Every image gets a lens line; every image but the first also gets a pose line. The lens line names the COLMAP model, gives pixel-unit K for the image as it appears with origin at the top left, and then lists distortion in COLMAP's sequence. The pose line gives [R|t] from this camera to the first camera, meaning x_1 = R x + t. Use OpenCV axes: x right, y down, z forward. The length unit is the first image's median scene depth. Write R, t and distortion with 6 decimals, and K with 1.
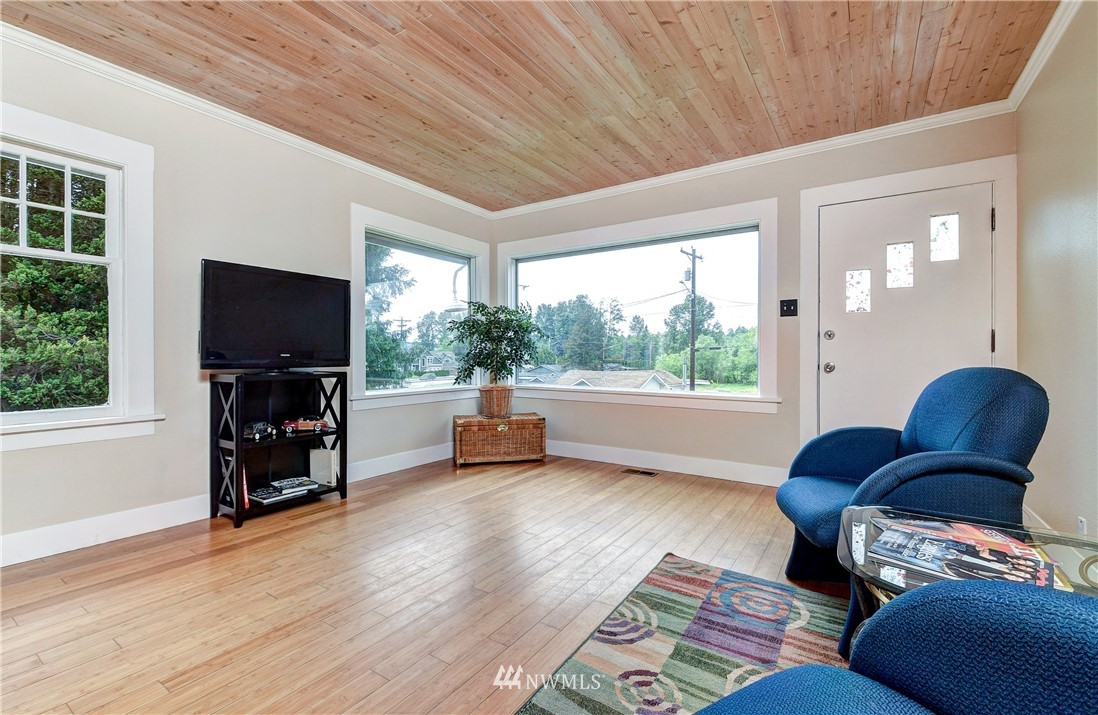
lens RADIAL K [[471.3, 0, 547.0], [0, 471.3, 354.9], [0, 0, 1]] dist [-0.002760, -0.000992]
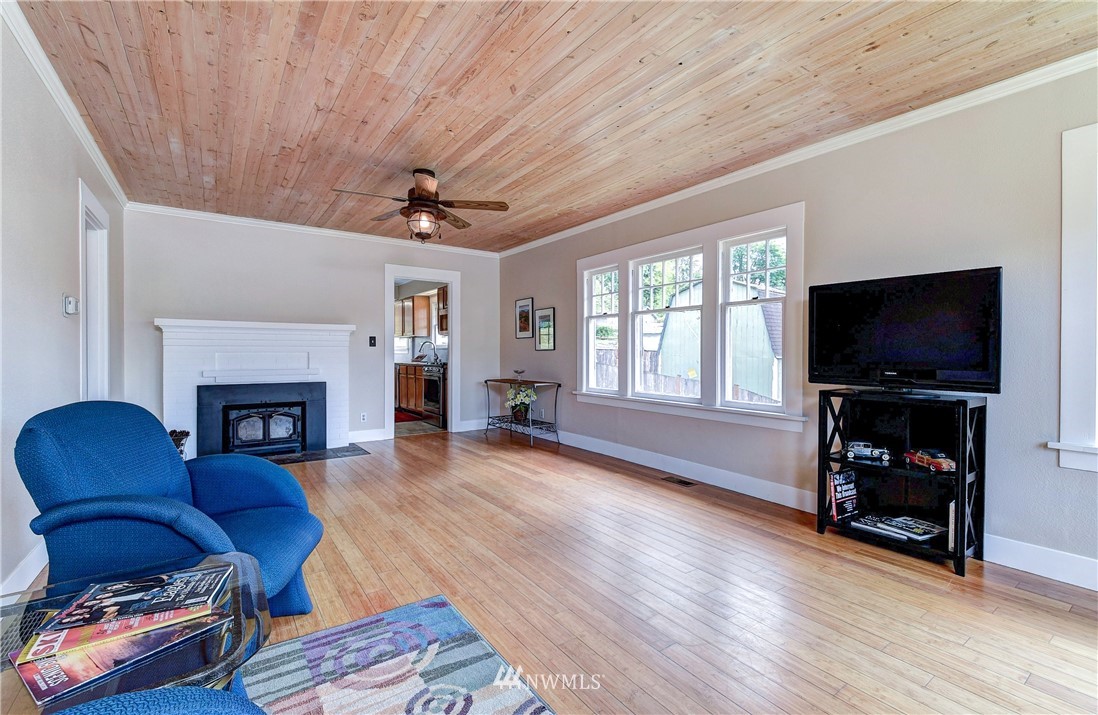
lens RADIAL K [[471.3, 0, 547.0], [0, 471.3, 354.9], [0, 0, 1]] dist [-0.002760, -0.000992]
pose [[-0.361645, 0.003876, -0.932308, 1.102100], [-0.003521, 0.999979, 0.005523, -0.077912], [0.932309, 0.005280, -0.361623, 1.592957]]
